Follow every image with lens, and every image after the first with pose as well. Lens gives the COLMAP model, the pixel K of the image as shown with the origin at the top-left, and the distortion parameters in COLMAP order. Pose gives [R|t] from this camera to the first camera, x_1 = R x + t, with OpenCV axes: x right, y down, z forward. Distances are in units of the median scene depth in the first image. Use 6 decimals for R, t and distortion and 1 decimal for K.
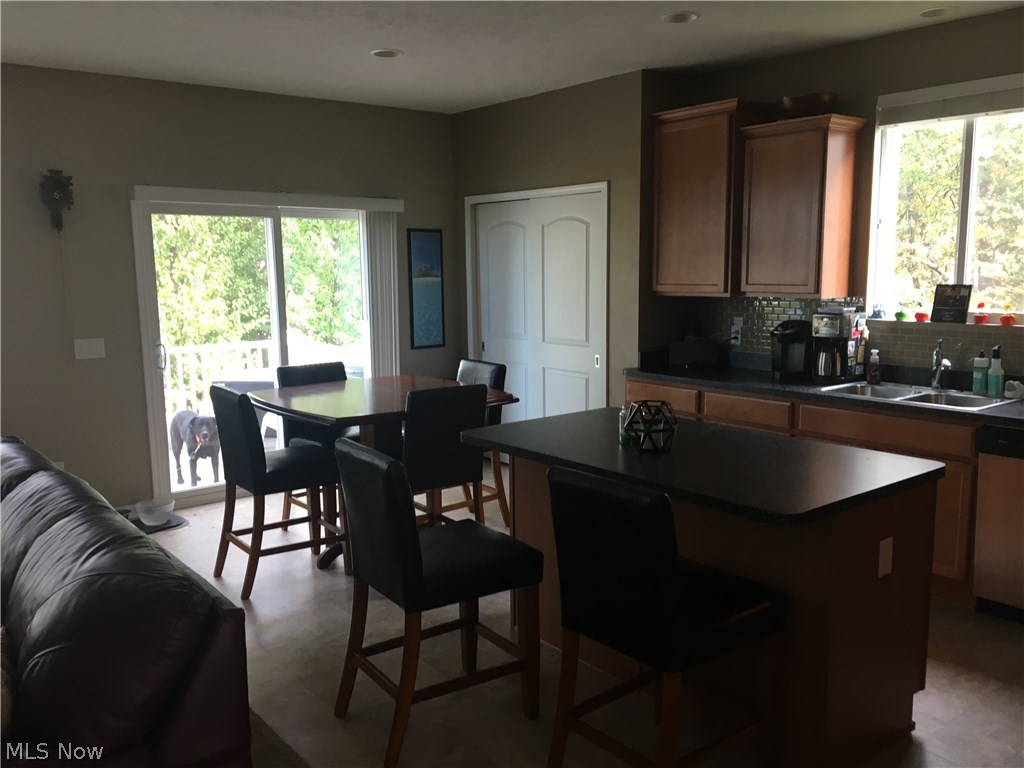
lens RADIAL K [[860.1, 0, 511.1], [0, 860.1, 379.2], [0, 0, 1]] dist [0.087432, -0.151129]
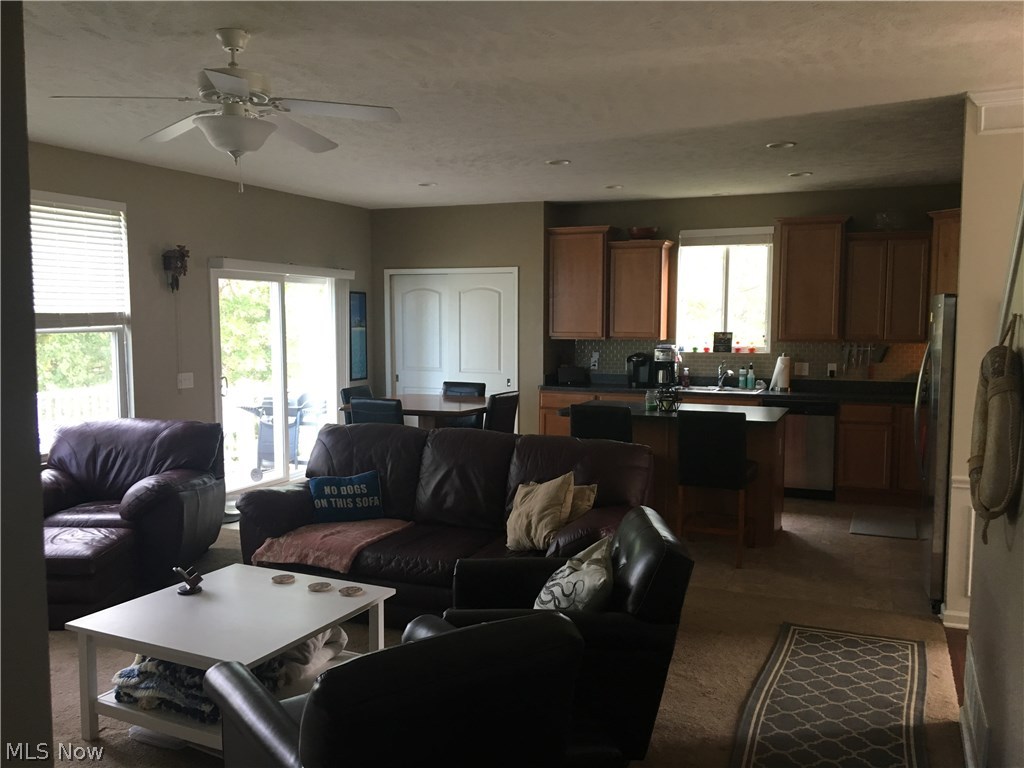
lens RADIAL K [[860.1, 0, 511.1], [0, 860.1, 379.2], [0, 0, 1]] dist [0.087432, -0.151129]
pose [[0.883159, -0.023541, 0.468482, -0.737380], [0.052352, 0.997447, -0.048569, 0.057230], [-0.466143, 0.067420, 0.882137, -0.413597]]
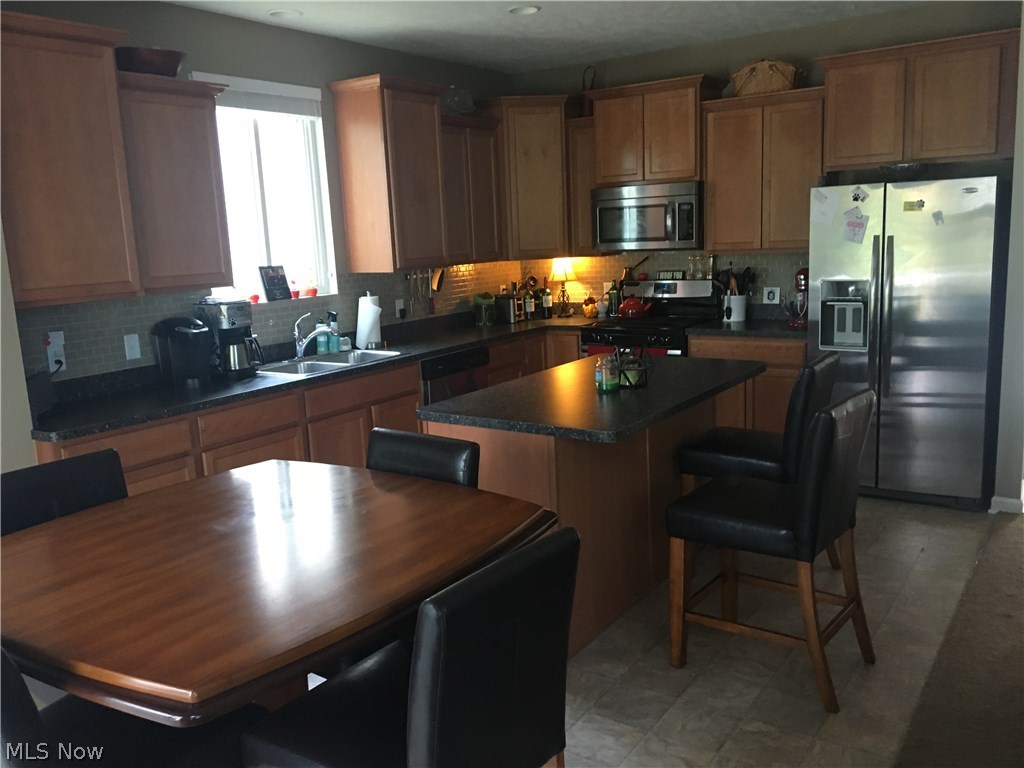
lens RADIAL K [[860.1, 0, 511.1], [0, 860.1, 379.2], [0, 0, 1]] dist [0.087432, -0.151129]
pose [[-0.277820, -0.149215, 0.948973, -0.597242], [0.170987, 0.964407, 0.201700, -0.131295], [-0.945293, 0.218299, -0.242418, 0.948225]]
